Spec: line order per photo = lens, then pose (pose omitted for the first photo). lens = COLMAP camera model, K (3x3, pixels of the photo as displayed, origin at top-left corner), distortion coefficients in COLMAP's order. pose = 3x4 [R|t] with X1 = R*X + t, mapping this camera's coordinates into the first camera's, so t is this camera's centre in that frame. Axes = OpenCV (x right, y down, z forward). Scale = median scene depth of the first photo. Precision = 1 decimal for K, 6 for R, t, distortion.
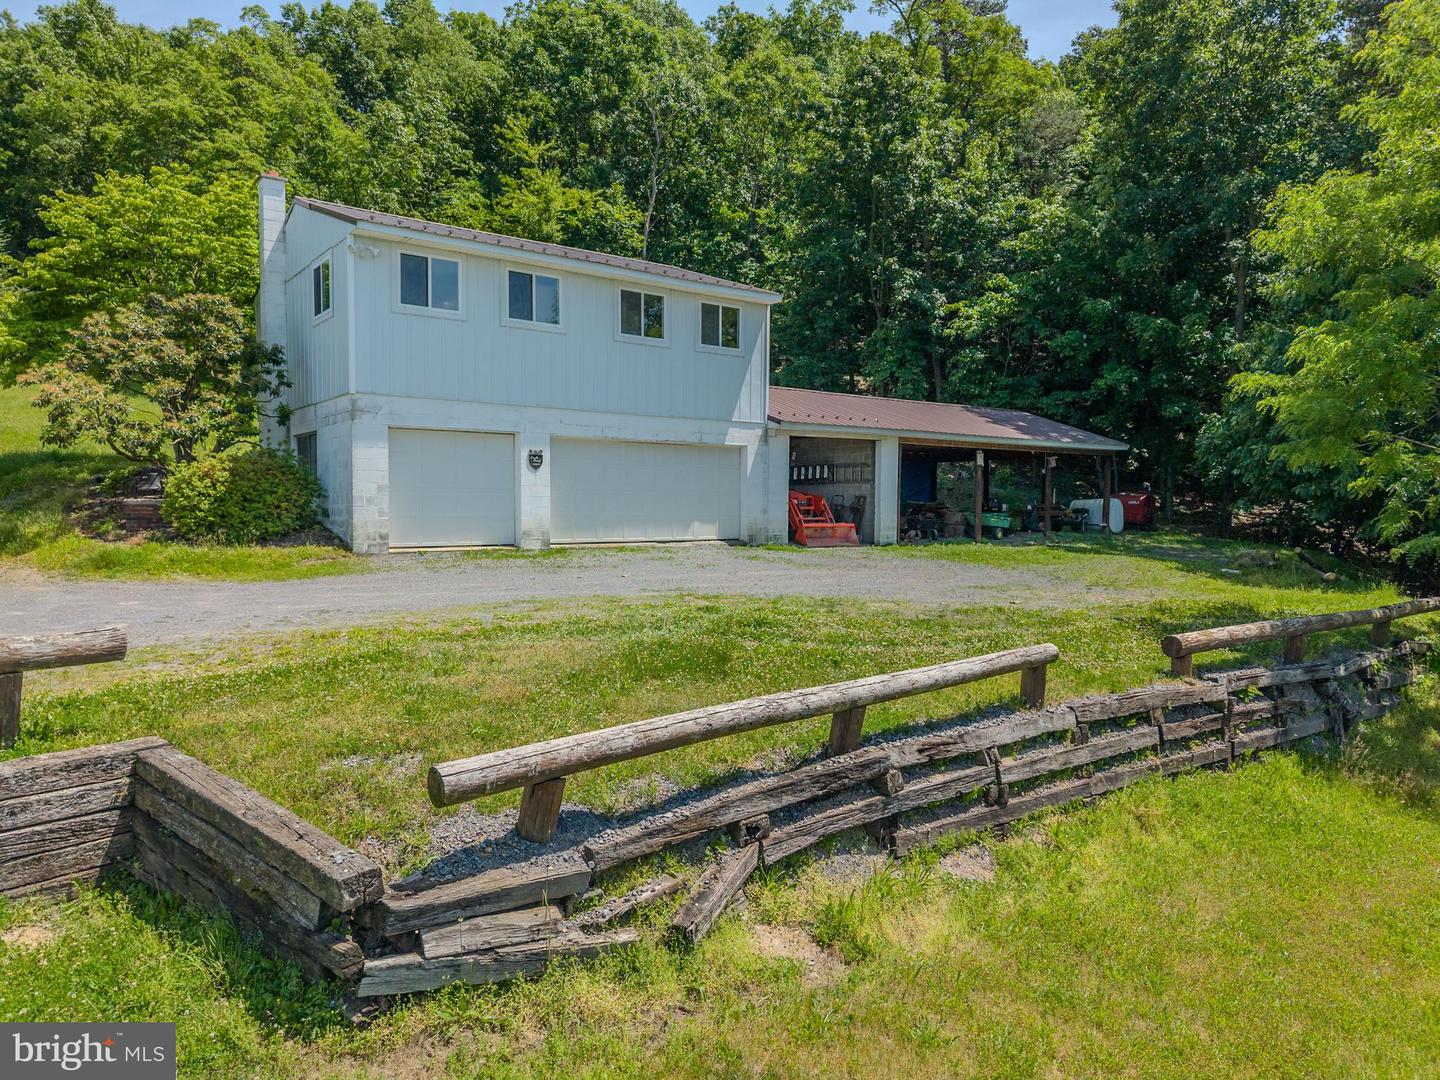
lens RADIAL K [[945.2, 0, 720.0], [0, 945.2, 540.0], [0, 0, 1]] dist [0.005873, -0.015851]
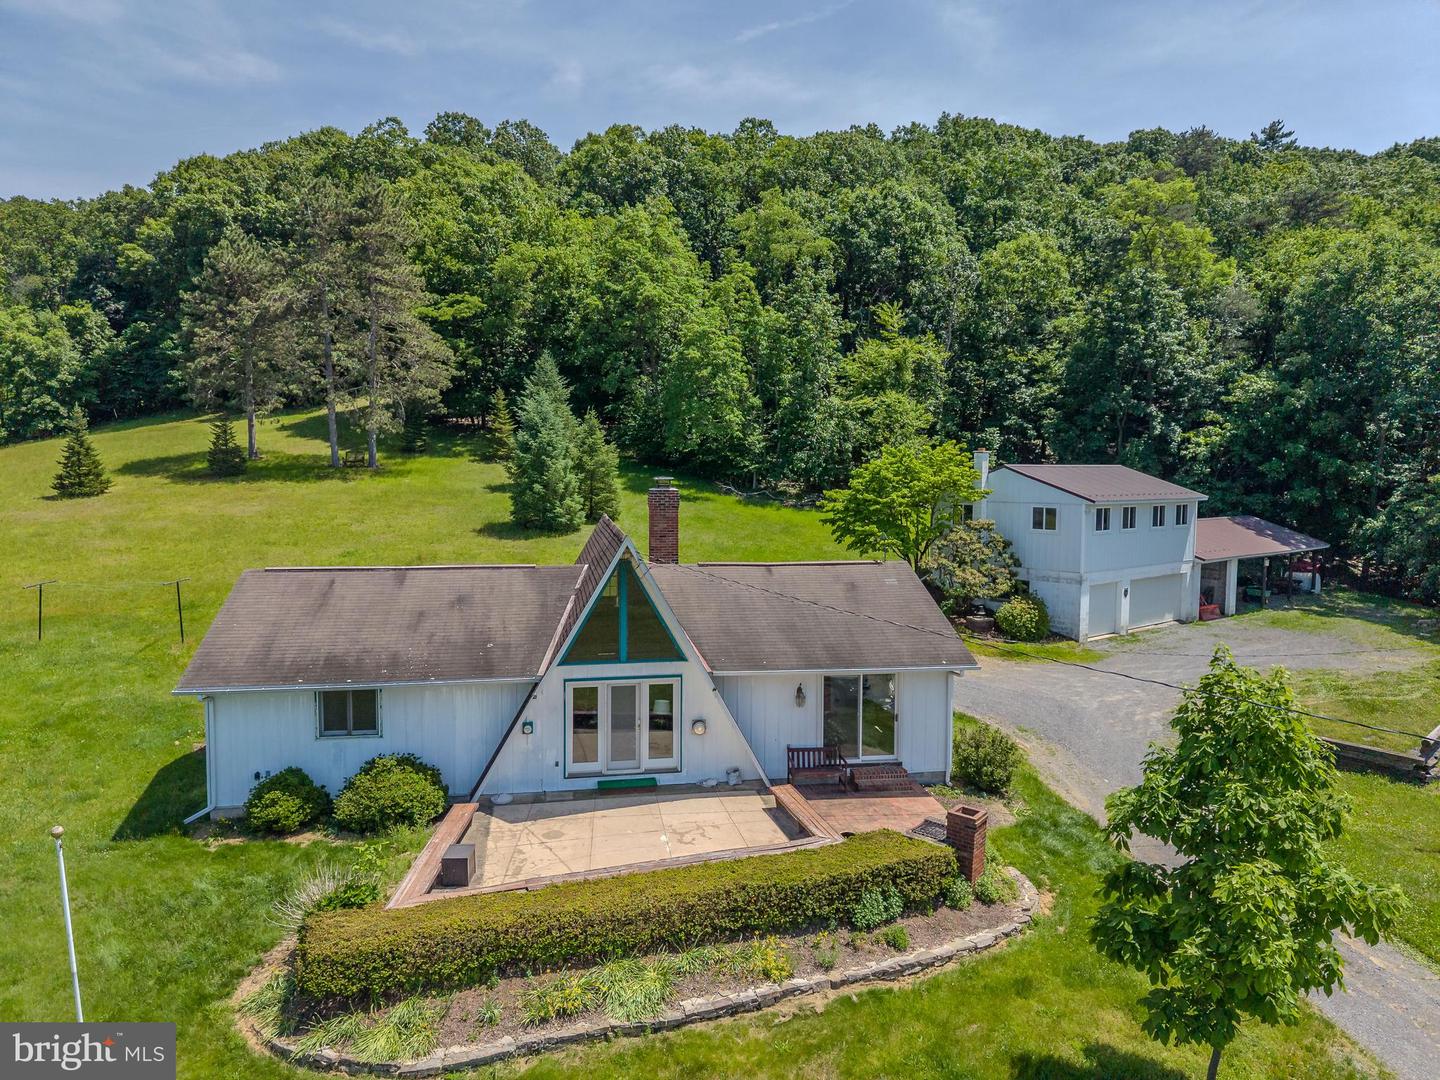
lens RADIAL K [[966.2, 0, 720.0], [0, 966.2, 540.0], [0, 0, 1]] dist [0.059559, -0.081056]
pose [[0.998985, -0.003023, 0.044938, -0.580168], [0.001437, 0.999376, 0.035291, -0.135711], [-0.045016, -0.035190, 0.998366, -0.549822]]
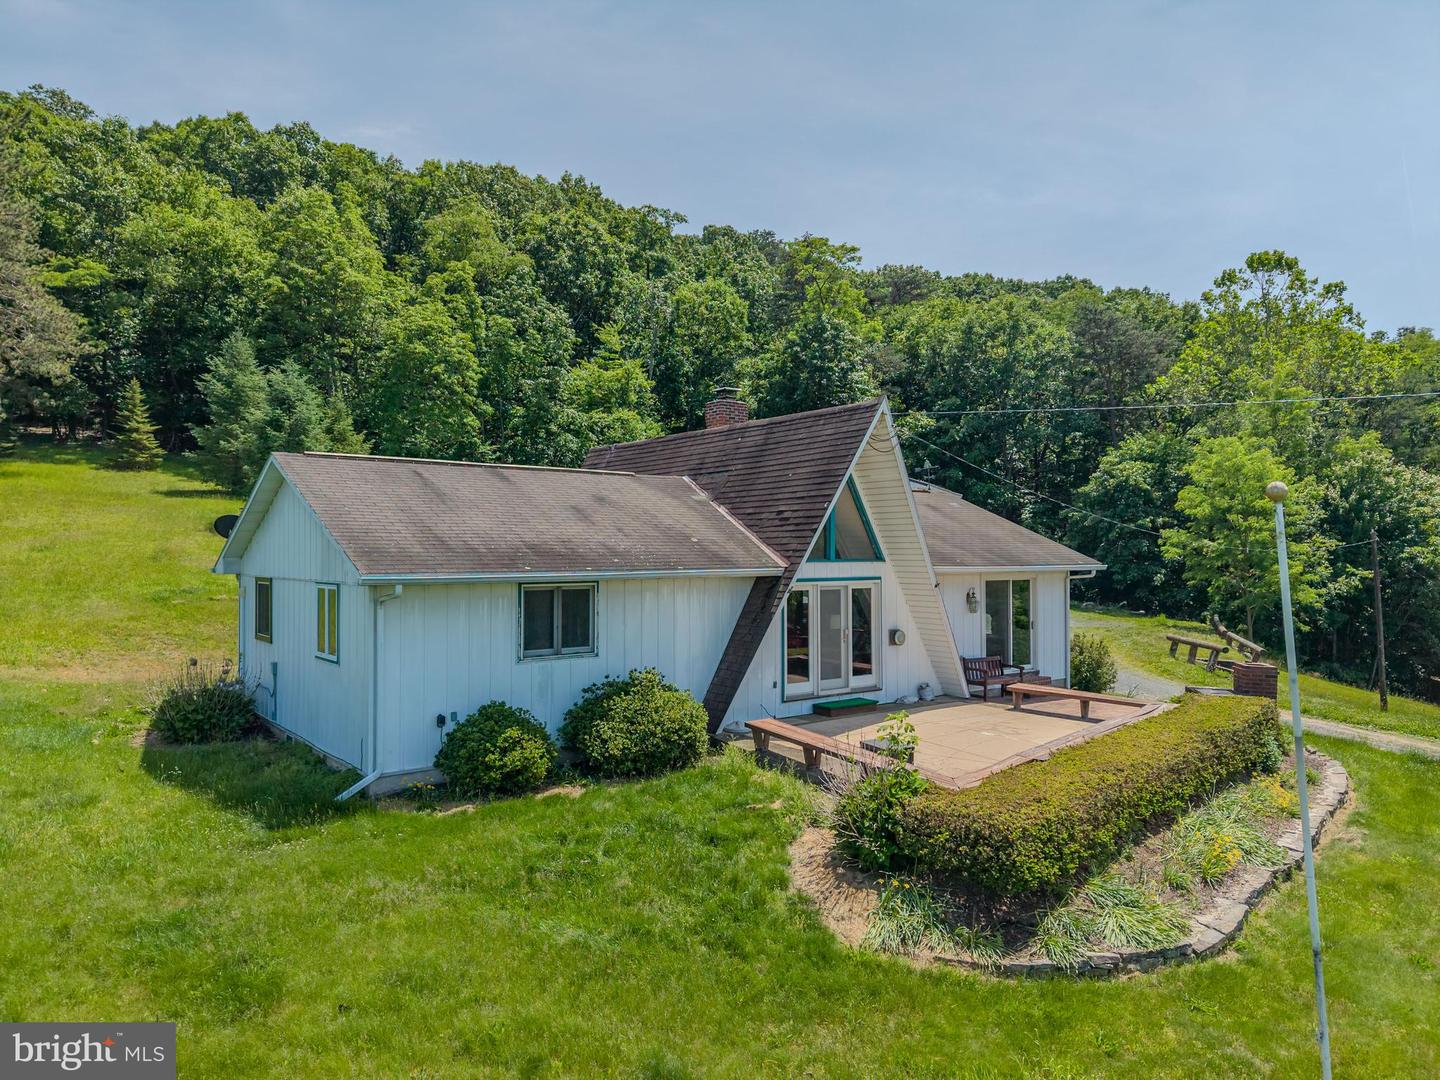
lens RADIAL K [[968.7, 0, 720.0], [0, 968.7, 540.0], [0, 0, 1]] dist [0.008667, 0.000032]
pose [[0.857609, 0.002231, 0.514297, -0.895113], [0.024037, 0.998724, -0.044416, -0.037397], [-0.513739, 0.050454, 0.856461, -0.370410]]
